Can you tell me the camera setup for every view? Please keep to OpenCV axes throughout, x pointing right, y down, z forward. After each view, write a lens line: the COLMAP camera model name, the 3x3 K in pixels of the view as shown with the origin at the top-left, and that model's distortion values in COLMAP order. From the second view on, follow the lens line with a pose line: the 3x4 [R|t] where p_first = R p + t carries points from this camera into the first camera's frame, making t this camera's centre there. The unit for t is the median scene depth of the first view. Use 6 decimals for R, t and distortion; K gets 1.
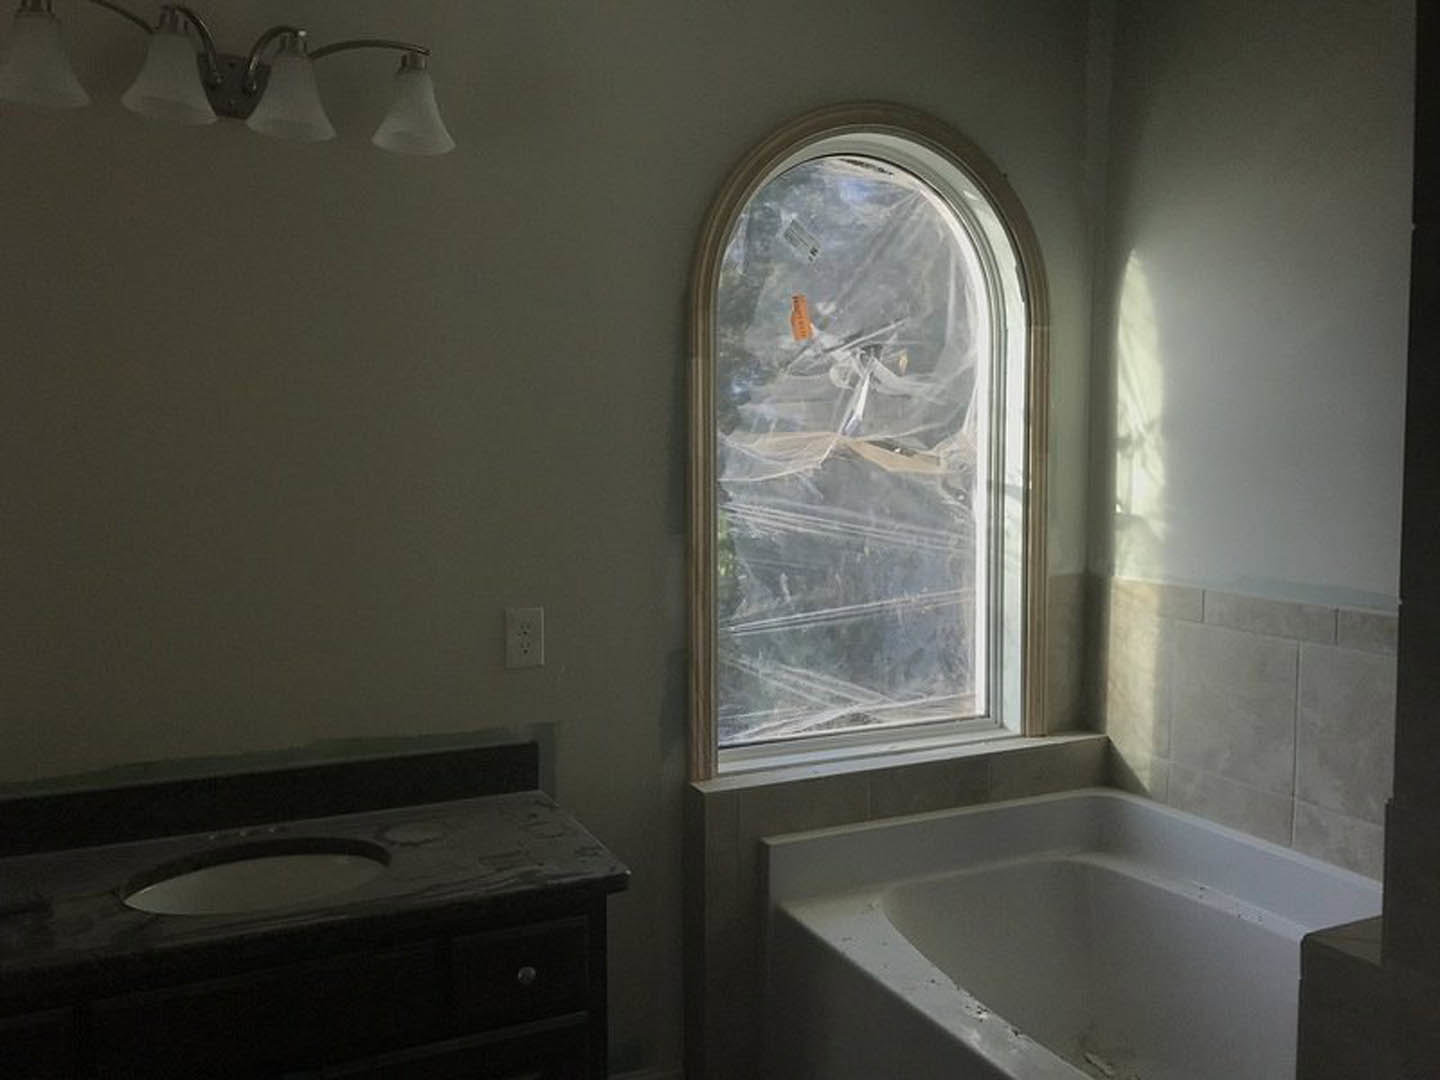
lens RADIAL K [[1195.7, 0, 721.4], [0, 1195.7, 532.0], [0, 0, 1]] dist [0.027247, -0.045659]
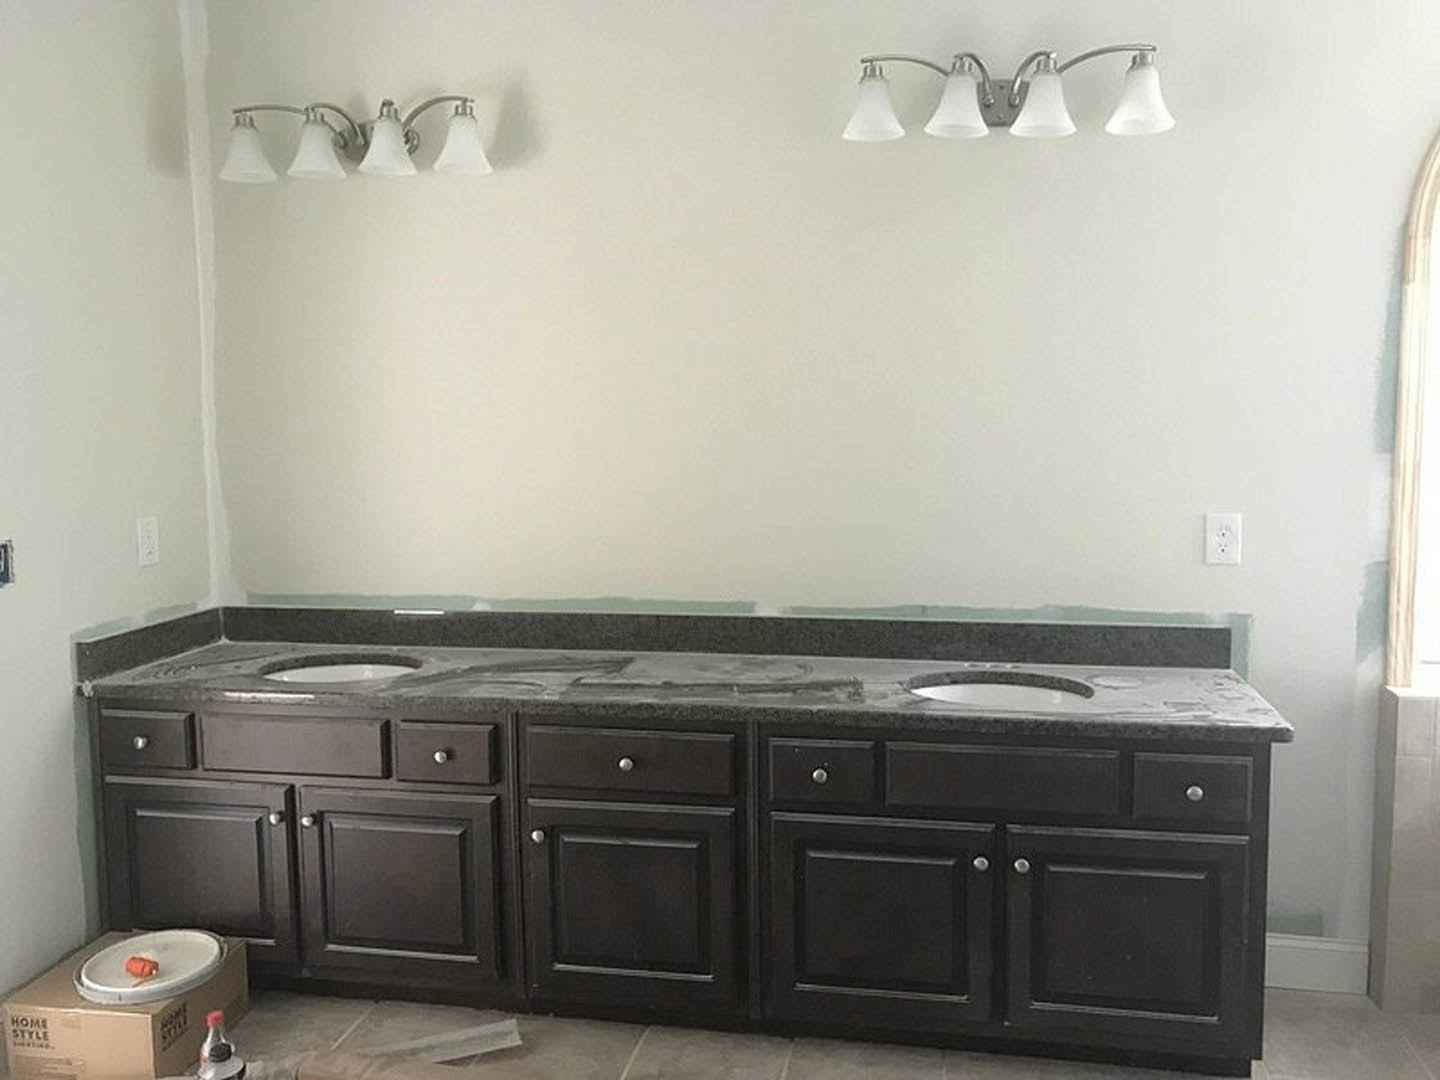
lens RADIAL K [[1195.7, 0, 724.6], [0, 1195.7, 531.1], [0, 0, 1]] dist [0.027247, -0.045659]
pose [[0.814993, 0.051060, -0.577217, 0.112693], [-0.027718, 0.998405, 0.049183, 0.037839], [0.578808, -0.024085, 0.815108, -0.229056]]
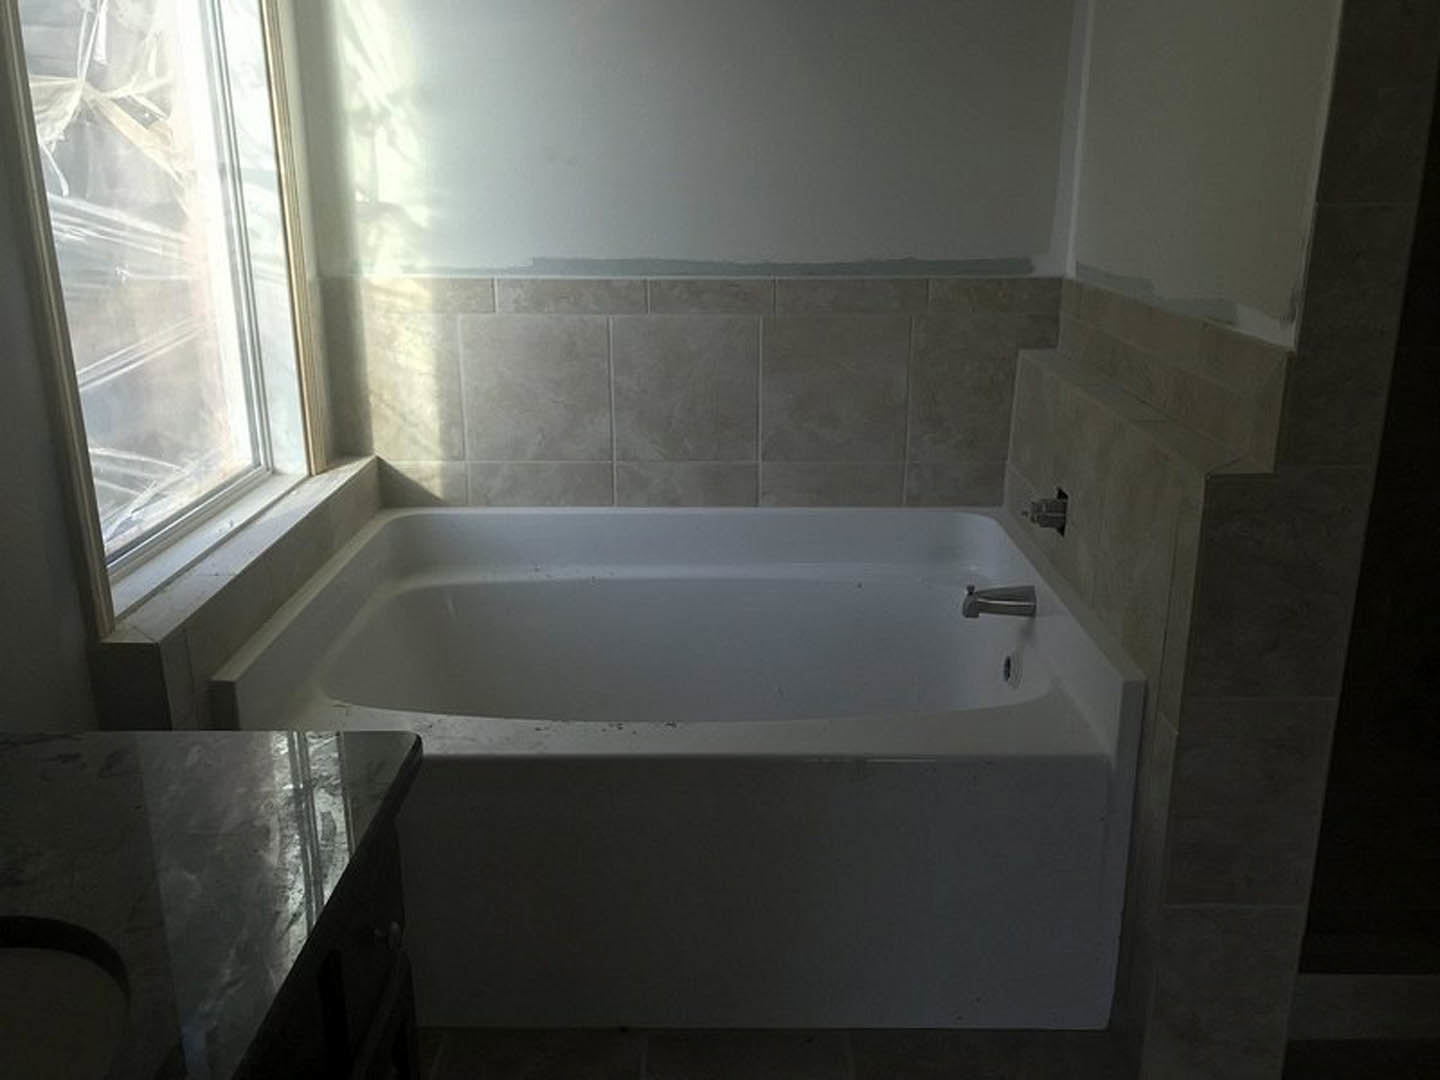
lens RADIAL K [[1195.7, 0, 723.7], [0, 1195.7, 534.8], [0, 0, 1]] dist [0.027247, -0.045659]
pose [[0.425108, -0.264392, 0.865668, -0.433367], [0.062794, 0.962698, 0.263190, 0.005207], [-0.902962, -0.057526, 0.425852, 0.428713]]
